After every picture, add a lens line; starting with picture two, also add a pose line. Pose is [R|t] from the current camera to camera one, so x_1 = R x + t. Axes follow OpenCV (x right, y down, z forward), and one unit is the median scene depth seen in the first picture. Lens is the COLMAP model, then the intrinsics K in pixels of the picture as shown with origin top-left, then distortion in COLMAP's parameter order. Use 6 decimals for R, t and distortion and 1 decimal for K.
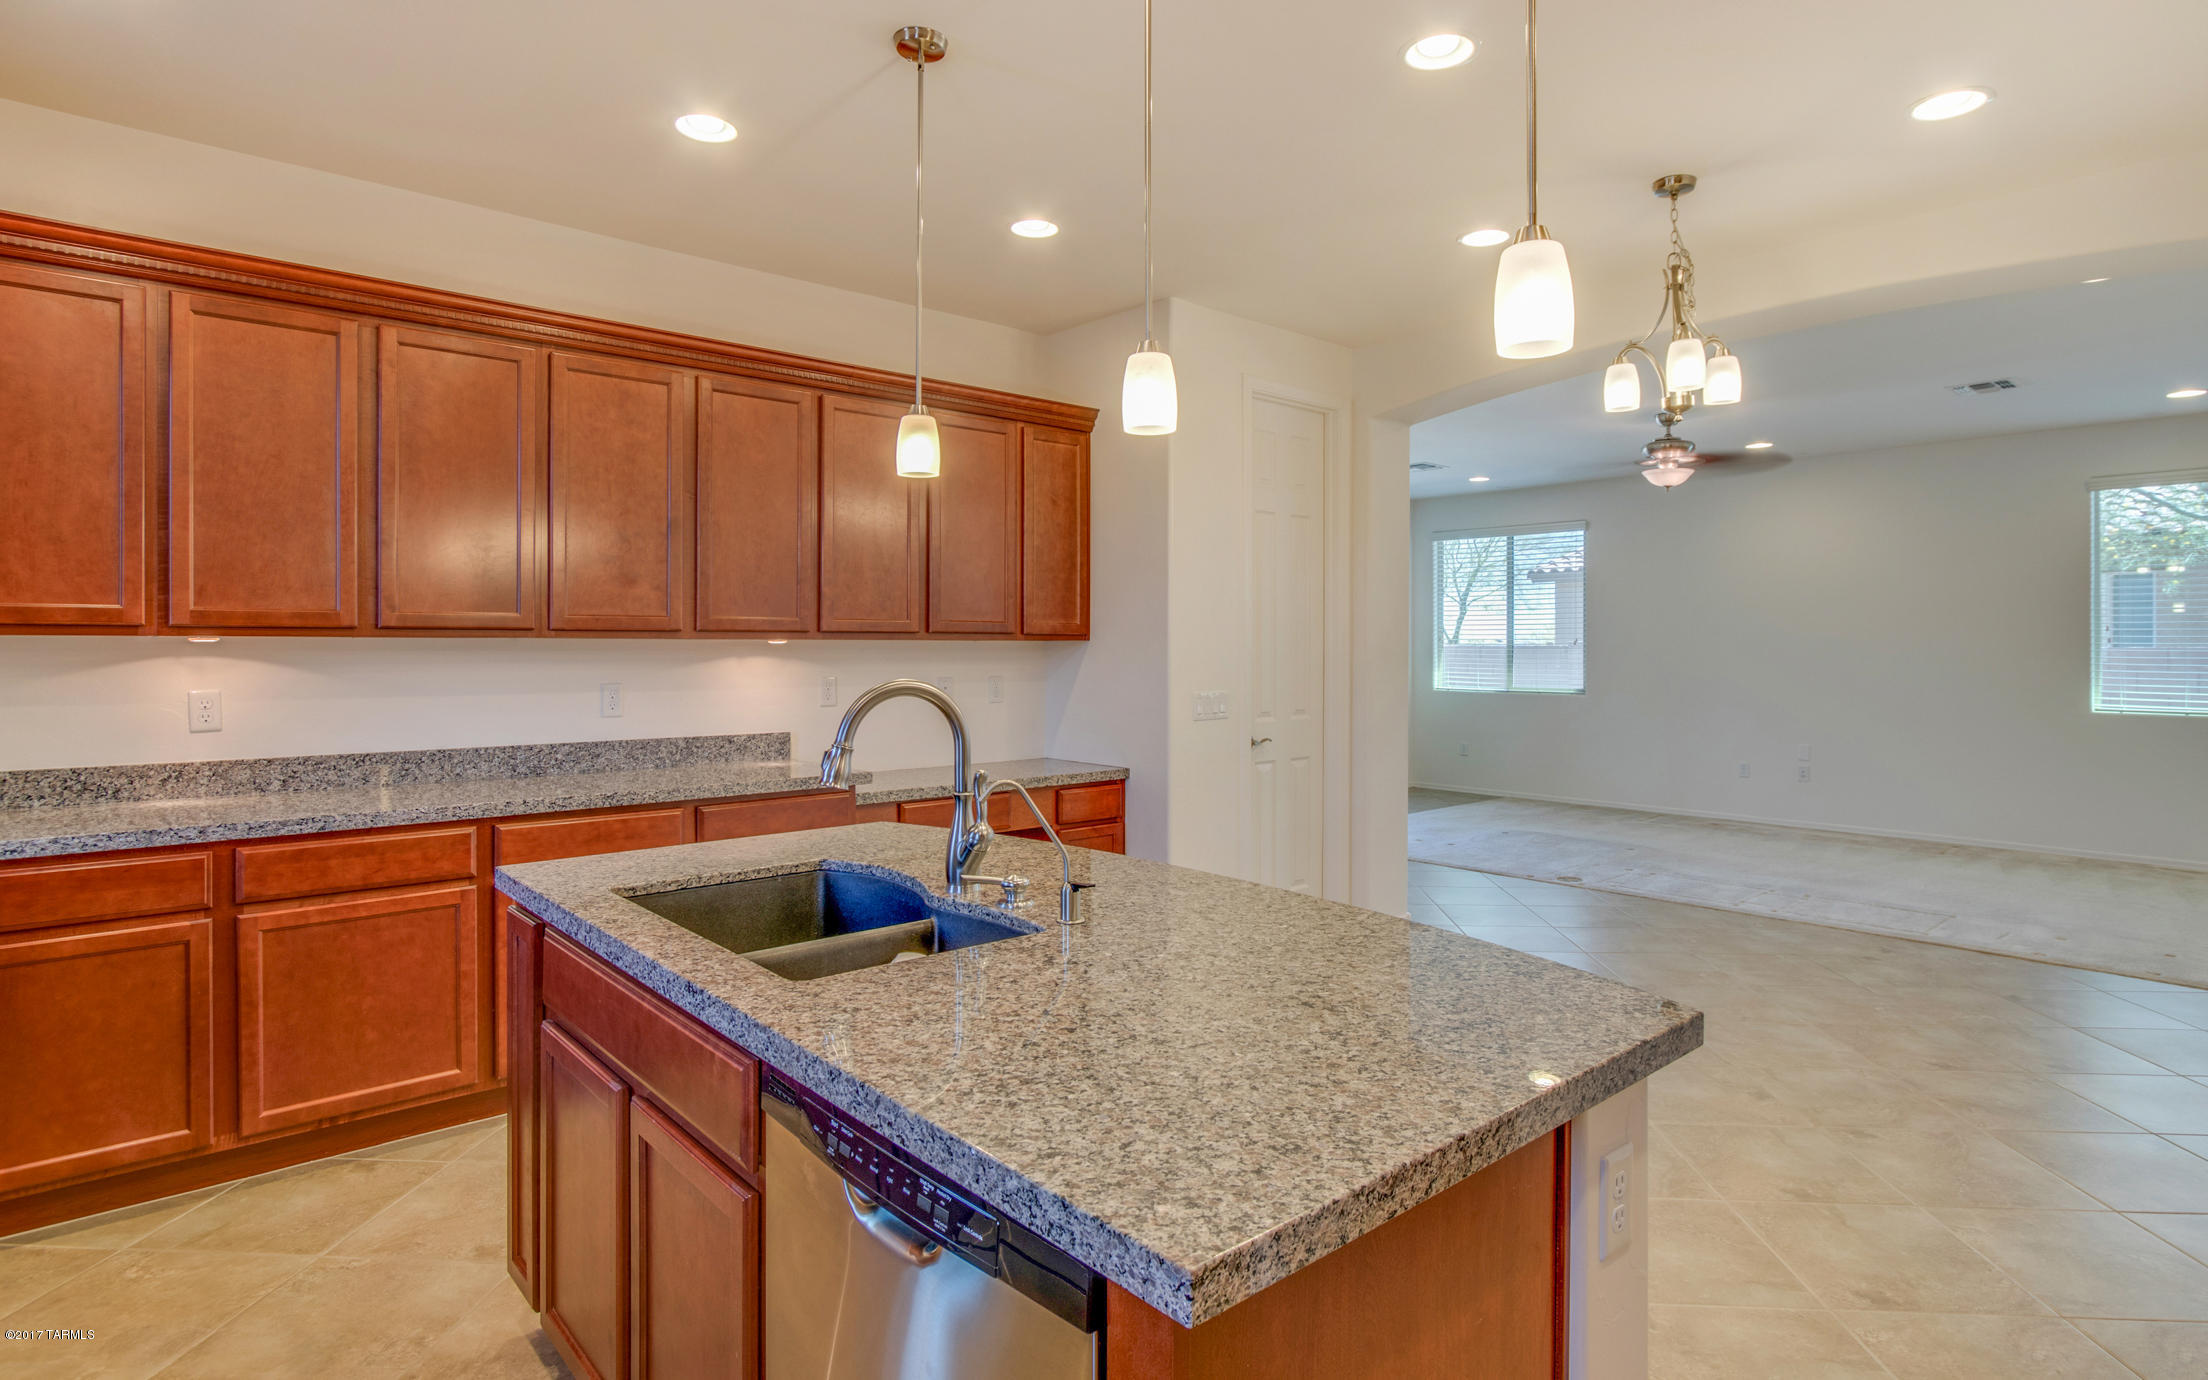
lens RADIAL K [[1141.9, 0, 1110.6], [0, 1141.9, 636.5], [0, 0, 1]] dist [-0.000485, 0.000335]
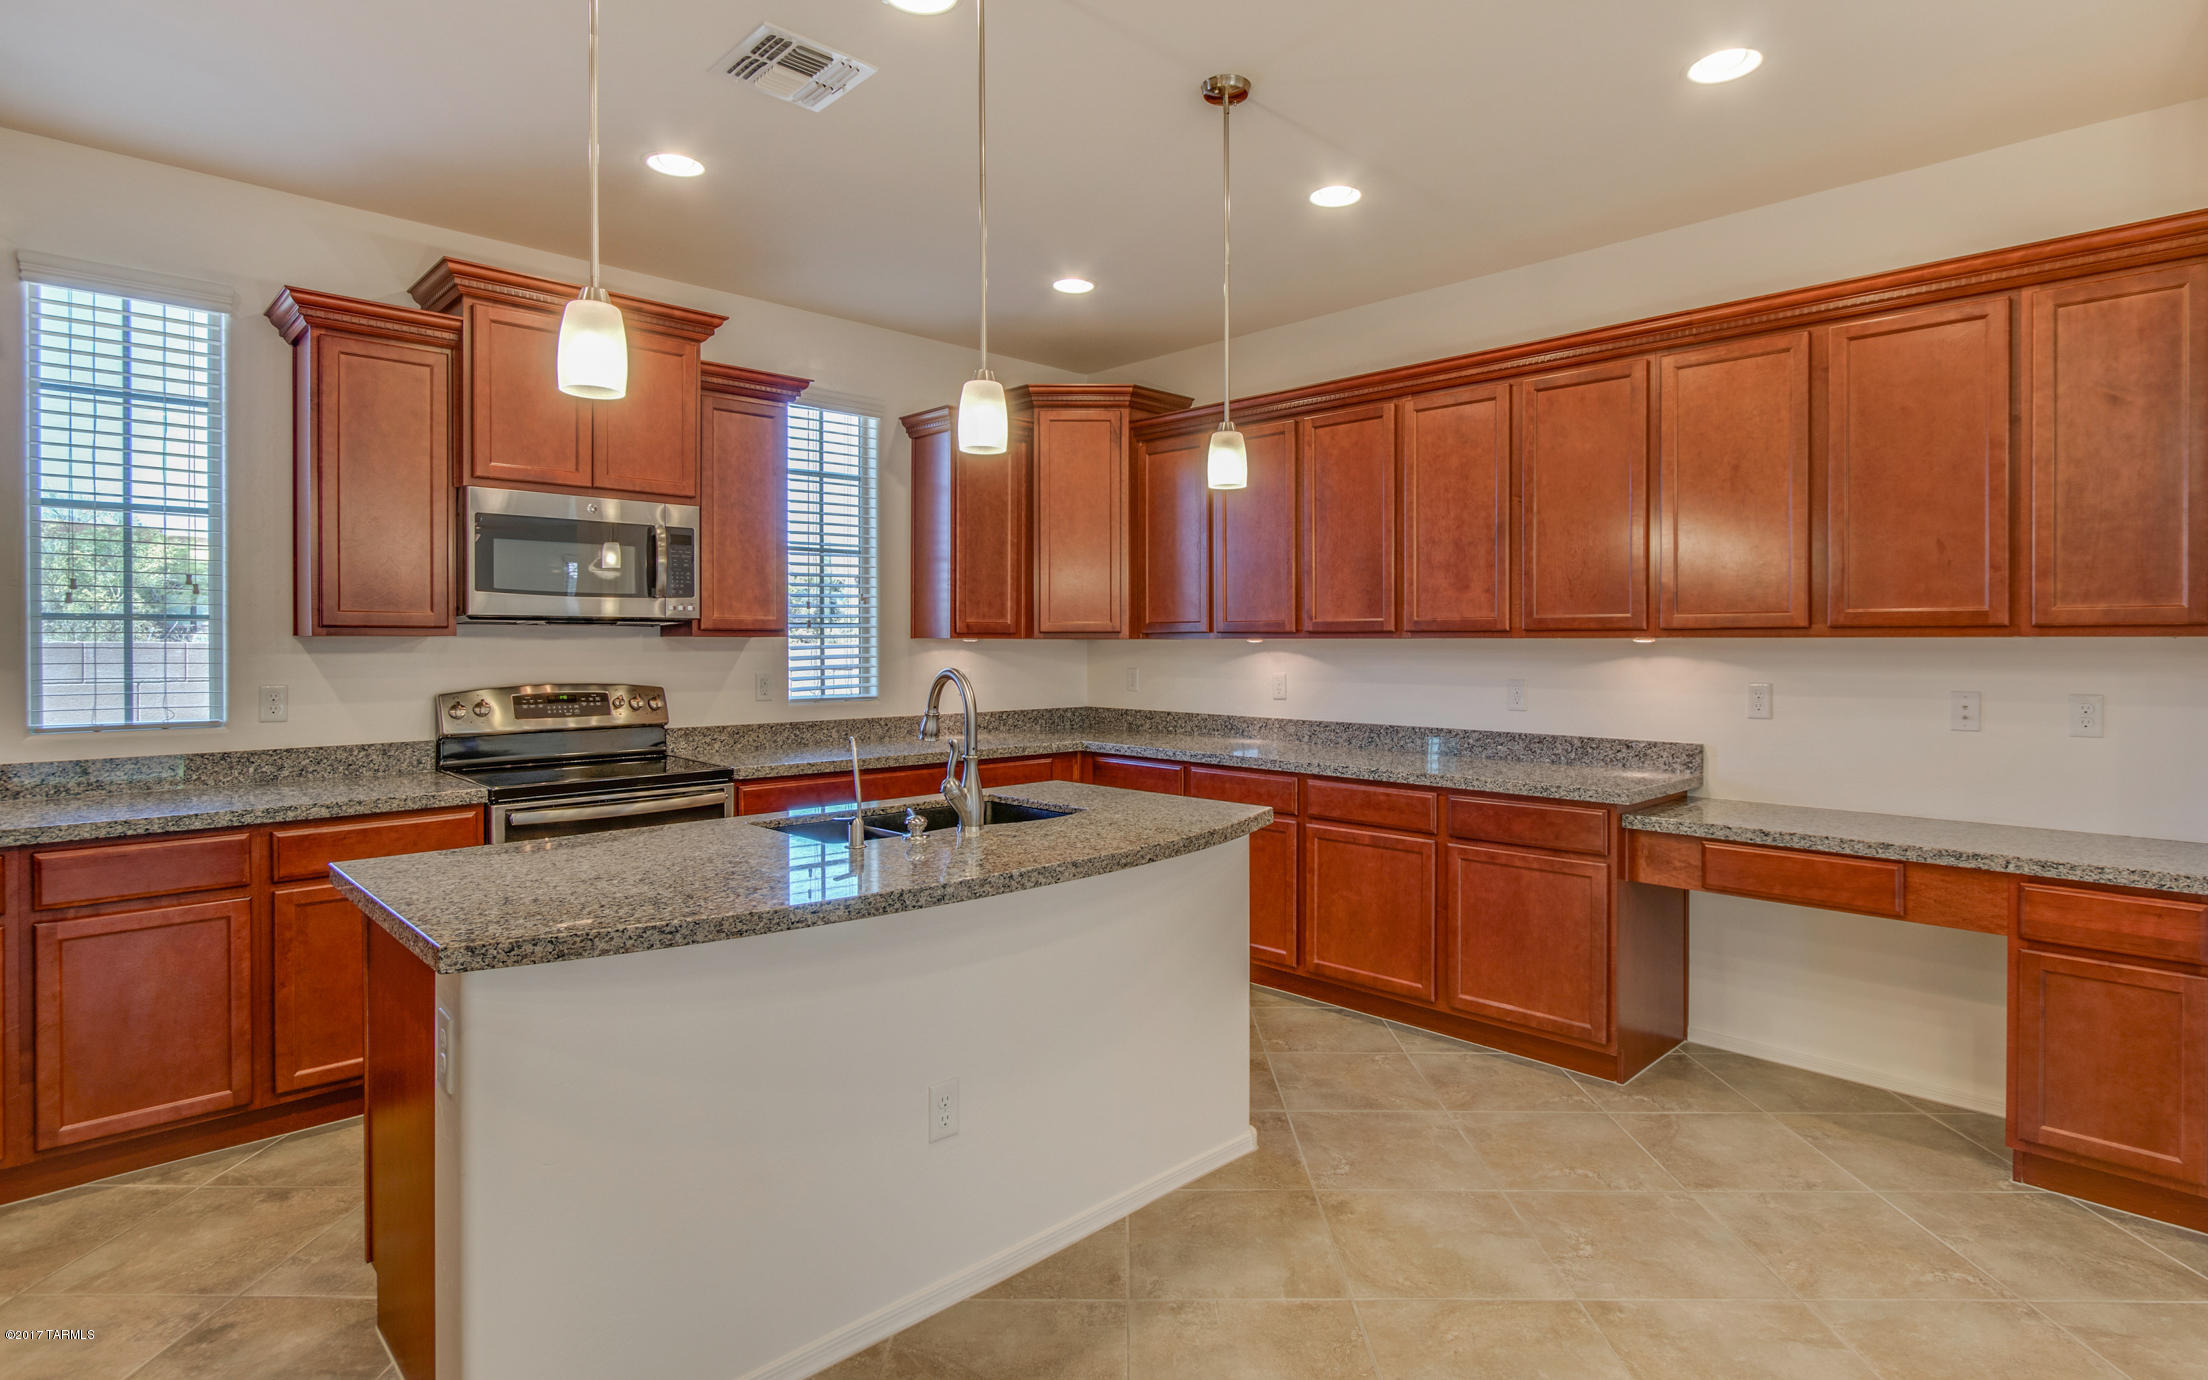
lens RADIAL K [[1128.1, 0, 1128.2], [0, 1128.1, 644.4], [0, 0, 1]] dist [-0.004004, 0.001269]
pose [[0.068767, -0.003182, -0.997628, 0.646745], [0.003616, 0.999989, -0.002940, 0.010180], [0.997626, -0.003405, 0.068777, 0.599188]]
